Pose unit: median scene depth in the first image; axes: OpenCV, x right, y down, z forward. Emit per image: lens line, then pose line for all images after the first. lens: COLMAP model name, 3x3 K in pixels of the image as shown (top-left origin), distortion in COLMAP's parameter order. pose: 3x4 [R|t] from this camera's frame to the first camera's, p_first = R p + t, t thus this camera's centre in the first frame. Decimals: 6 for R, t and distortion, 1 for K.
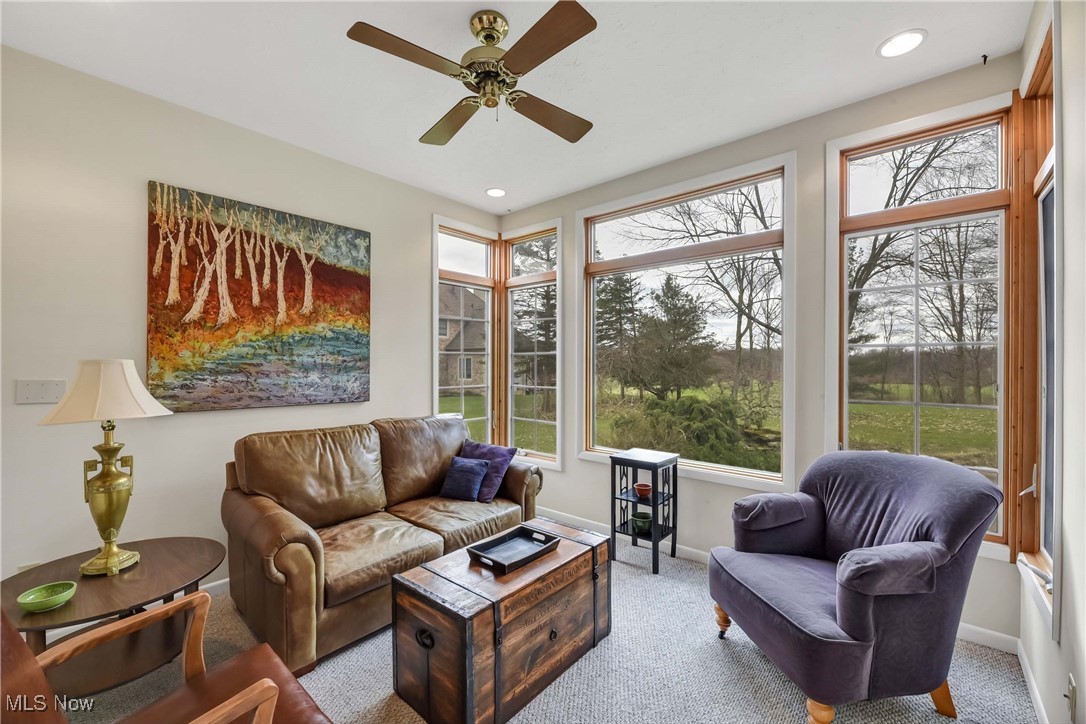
lens RADIAL K [[452.4, 0, 540.5], [0, 452.4, 368.0], [0, 0, 1]] dist [-0.000249, -0.000313]
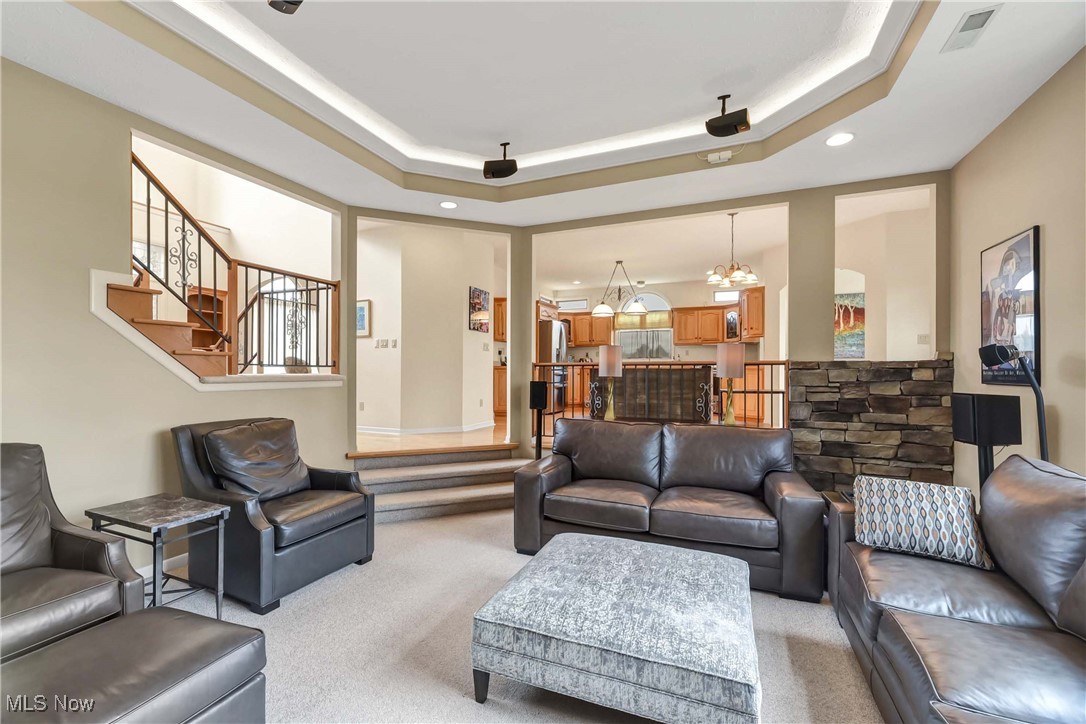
lens RADIAL K [[452.4, 0, 540.5], [0, 452.4, 368.0], [0, 0, 1]] dist [-0.000249, -0.000313]
pose [[0.313711, -0.007953, -0.949485, 1.614997], [-0.007025, 0.999918, -0.010696, 0.191162], [0.949493, 0.010026, 0.313630, -1.804992]]
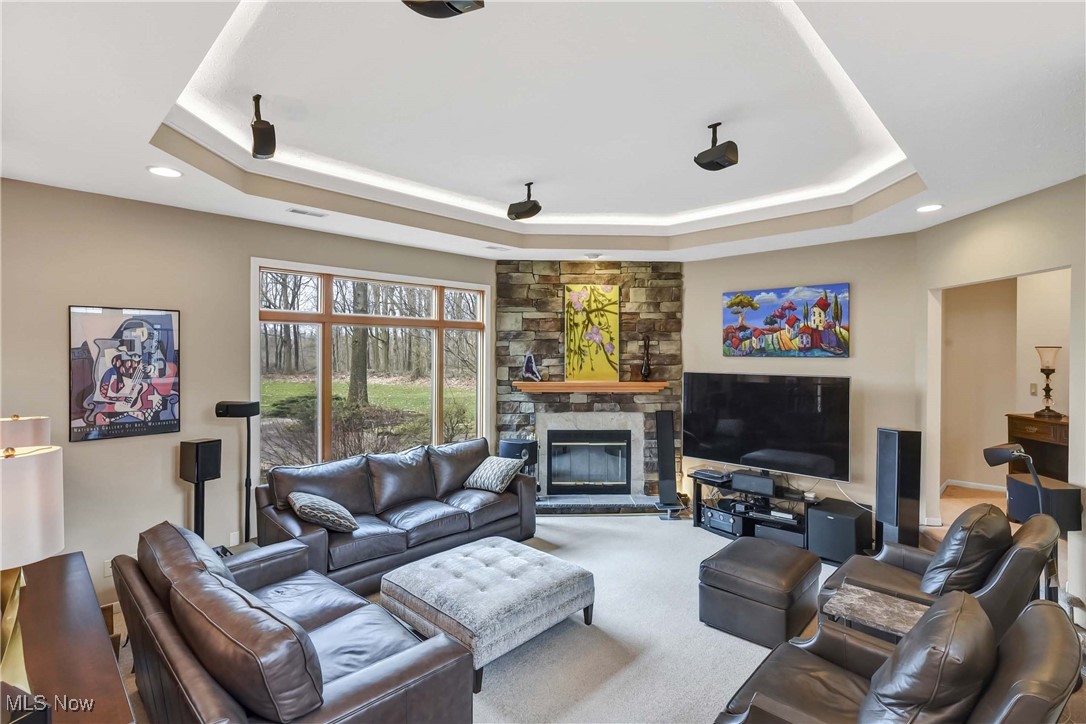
lens RADIAL K [[515.6, 0, 556.0], [0, 515.6, 351.4], [0, 0, 1]] dist [0.000388, 0.000085]
pose [[0.042958, -0.004735, 0.999066, -0.188678], [0.005623, 0.999974, 0.004497, 0.004677], [-0.999061, 0.005425, 0.042983, -1.650338]]
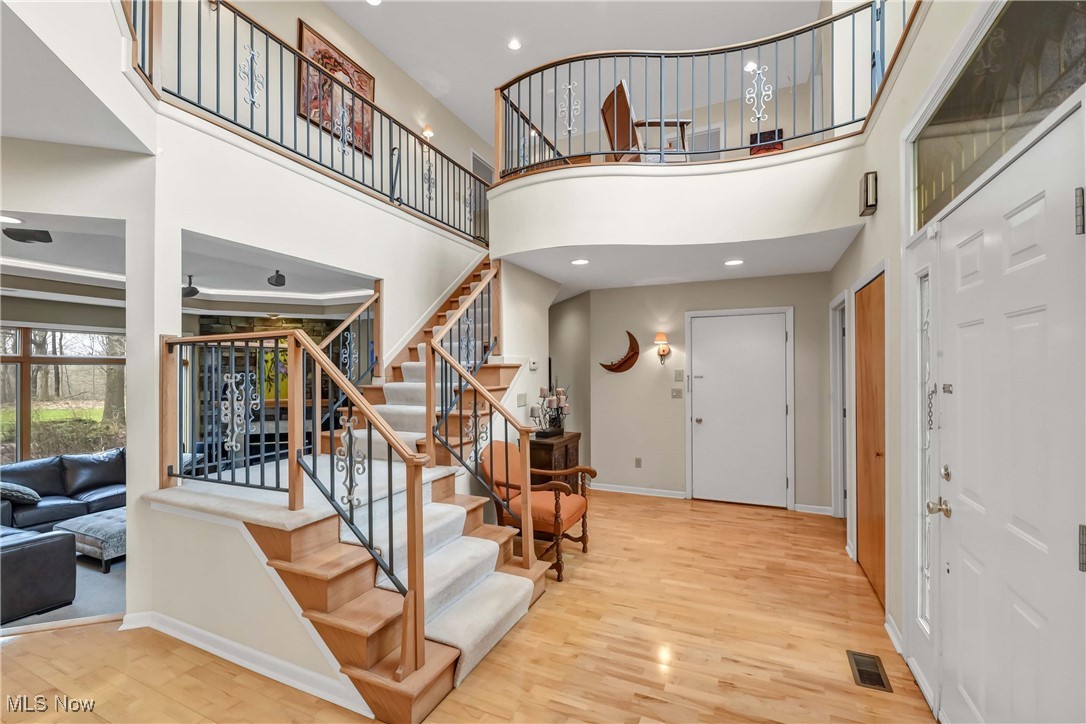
lens RADIAL K [[455.3, 0, 548.4], [0, 455.3, 366.8], [0, 0, 1]] dist [-0.000747, -0.000317]
pose [[-0.289563, 0.010189, 0.957105, -1.133172], [0.008493, 0.999931, -0.008075, -0.023661], [-0.957121, 0.005790, -0.289630, -2.447800]]
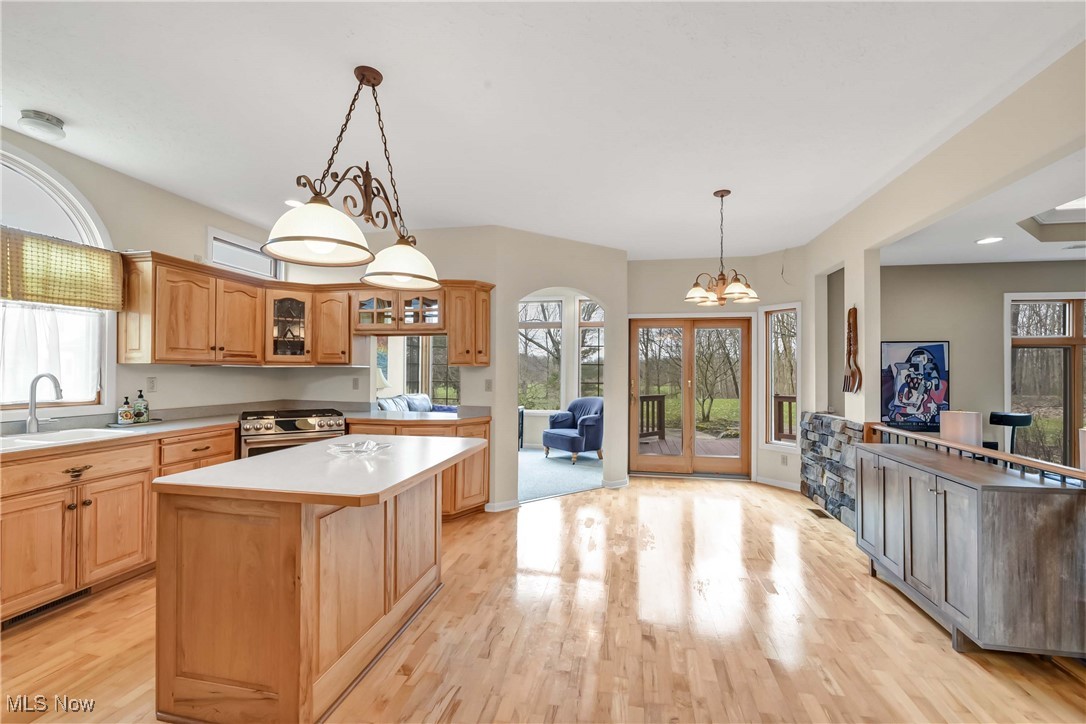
lens RADIAL K [[455.3, 0, 548.4], [0, 455.3, 366.8], [0, 0, 1]] dist [-0.000747, -0.000317]
pose [[0.866742, 0.005577, 0.498725, -0.864665], [0.000559, 0.999926, -0.012152, 0.006326], [-0.498756, 0.010811, 0.866675, -1.292553]]
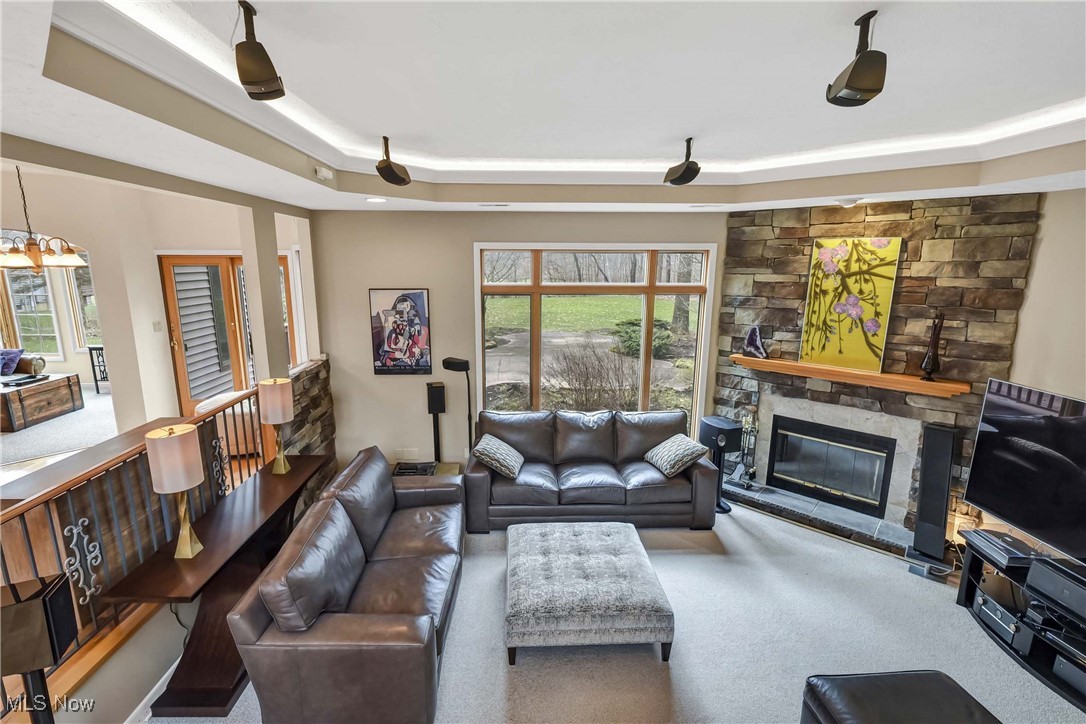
lens RADIAL K [[477.1, 0, 523.8], [0, 477.1, 355.1], [0, 0, 1]] dist [-0.003971, -0.000374]
pose [[0.738846, -0.130204, 0.661176, 0.196877], [0.005740, 0.982336, 0.187036, -0.181957], [-0.673850, -0.134396, 0.726543, -2.112765]]
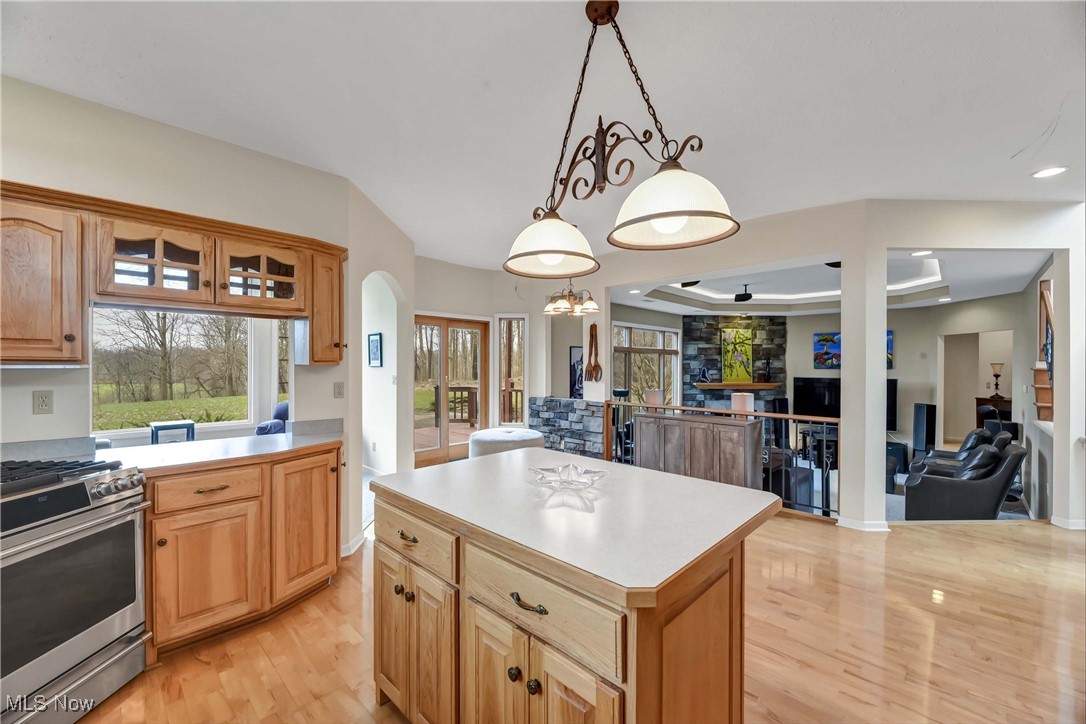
lens RADIAL K [[438.6, 0, 542.6], [0, 438.6, 365.6], [0, 0, 1]] dist [-0.002043, -0.000307]
pose [[0.046050, -0.005965, 0.998921, -1.335285], [0.006060, 0.999965, 0.005692, -0.014482], [-0.998921, 0.005791, 0.046084, -0.452784]]
